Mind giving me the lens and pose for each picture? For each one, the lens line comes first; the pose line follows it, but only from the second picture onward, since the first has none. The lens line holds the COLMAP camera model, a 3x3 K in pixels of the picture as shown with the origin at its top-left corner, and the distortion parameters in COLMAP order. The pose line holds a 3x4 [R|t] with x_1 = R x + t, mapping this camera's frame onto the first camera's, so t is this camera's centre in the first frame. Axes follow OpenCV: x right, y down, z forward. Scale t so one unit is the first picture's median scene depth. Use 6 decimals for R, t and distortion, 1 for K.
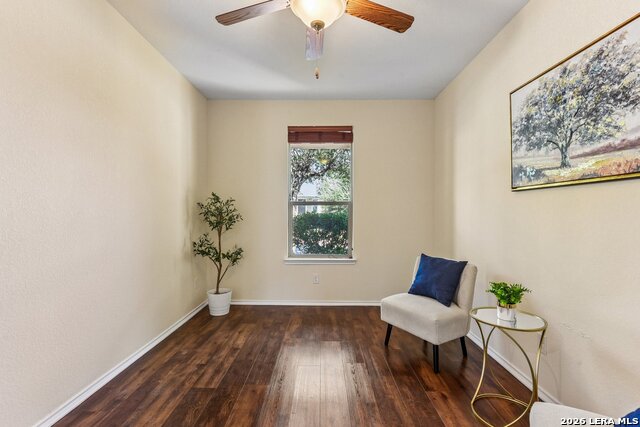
lens RADIAL K [[290.5, 0, 320.0], [0, 290.5, 213.5], [0, 0, 1]] dist [0.002024, -0.000412]
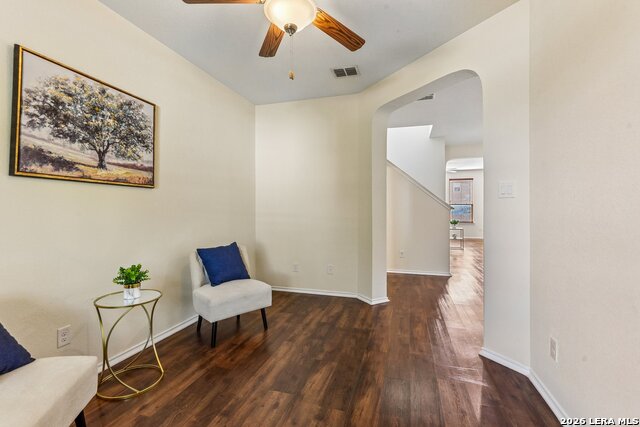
lens RADIAL K [[294.4, 0, 322.6], [0, 294.4, 209.4], [0, 0, 1]] dist [0.001101, -0.000048]
pose [[-0.966787, -0.005127, 0.255531, -0.356632], [-0.003864, 0.999978, 0.005442, 0.004060], [-0.255553, 0.004274, -0.966786, 1.805896]]
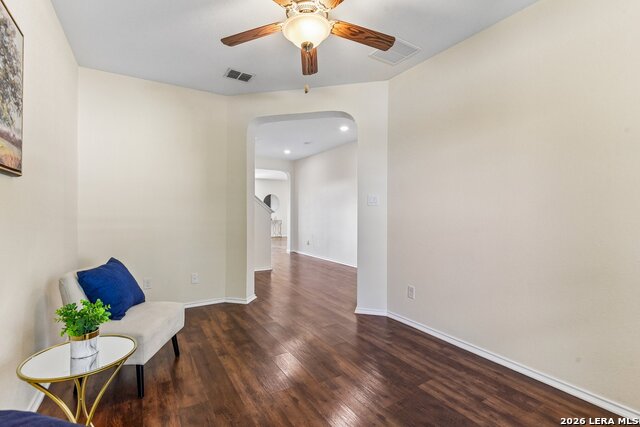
lens RADIAL K [[290.5, 0, 320.0], [0, 290.5, 213.5], [0, 0, 1]] dist [0.002024, -0.000412]
pose [[-0.836216, -0.004567, -0.548381, 0.516982], [-0.008125, 0.999959, 0.004062, 0.006406], [0.548340, 0.007852, -0.836219, 1.794377]]
